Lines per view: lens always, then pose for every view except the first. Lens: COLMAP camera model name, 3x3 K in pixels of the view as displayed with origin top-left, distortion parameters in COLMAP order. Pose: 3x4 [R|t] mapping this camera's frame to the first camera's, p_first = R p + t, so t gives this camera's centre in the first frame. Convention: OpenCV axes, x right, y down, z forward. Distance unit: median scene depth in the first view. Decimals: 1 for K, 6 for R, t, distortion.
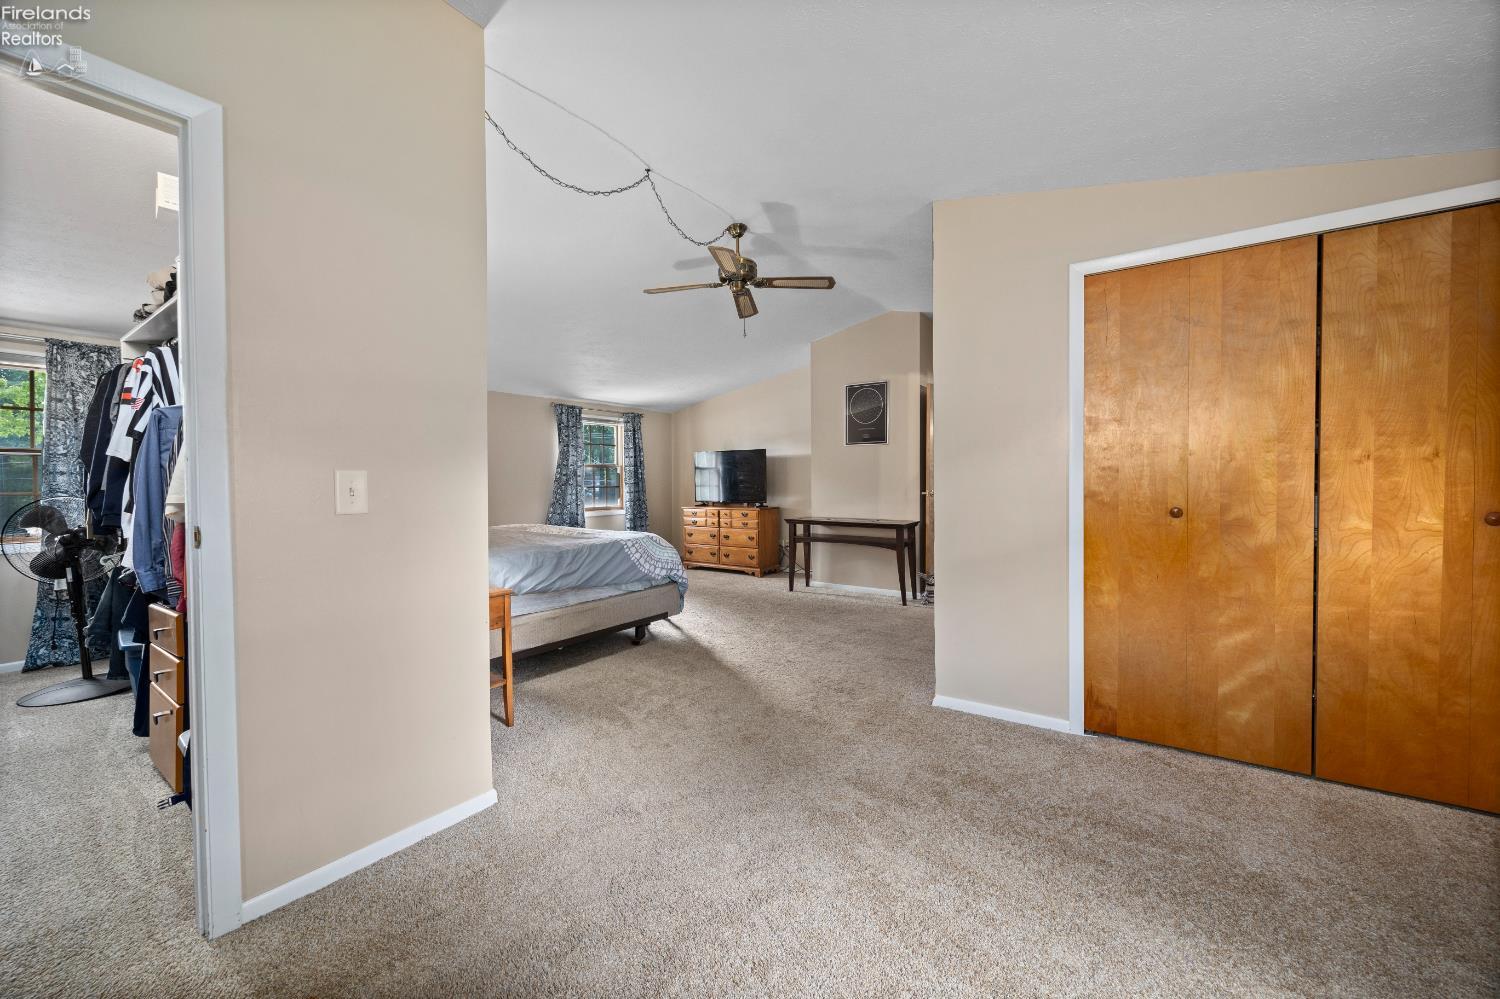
lens RADIAL K [[618.6, 0, 750.0], [0, 618.6, 499.5], [0, 0, 1]] dist [-0.000442, -0.000084]
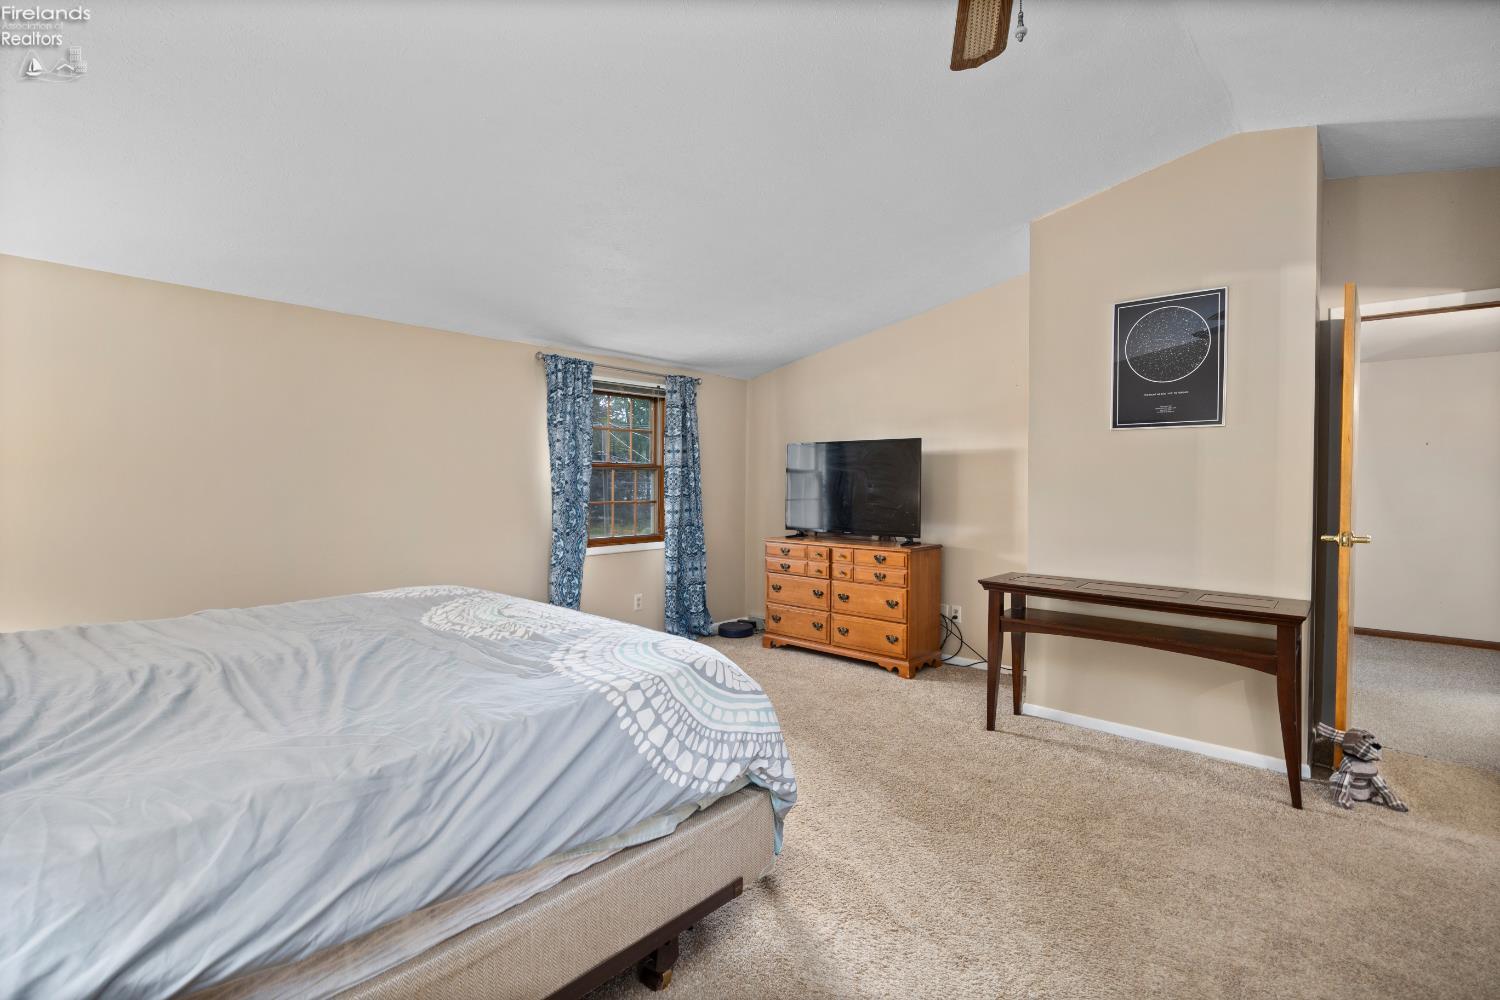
lens RADIAL K [[651.0, 0, 750.0], [0, 651.0, 500.0], [0, 0, 1]] dist [-0.015114, 0.000022]
pose [[0.994229, 0.016846, -0.105949, -0.062285], [-0.017015, 0.999855, -0.000692, -0.024977], [0.105922, 0.002490, 0.994371, 0.420775]]
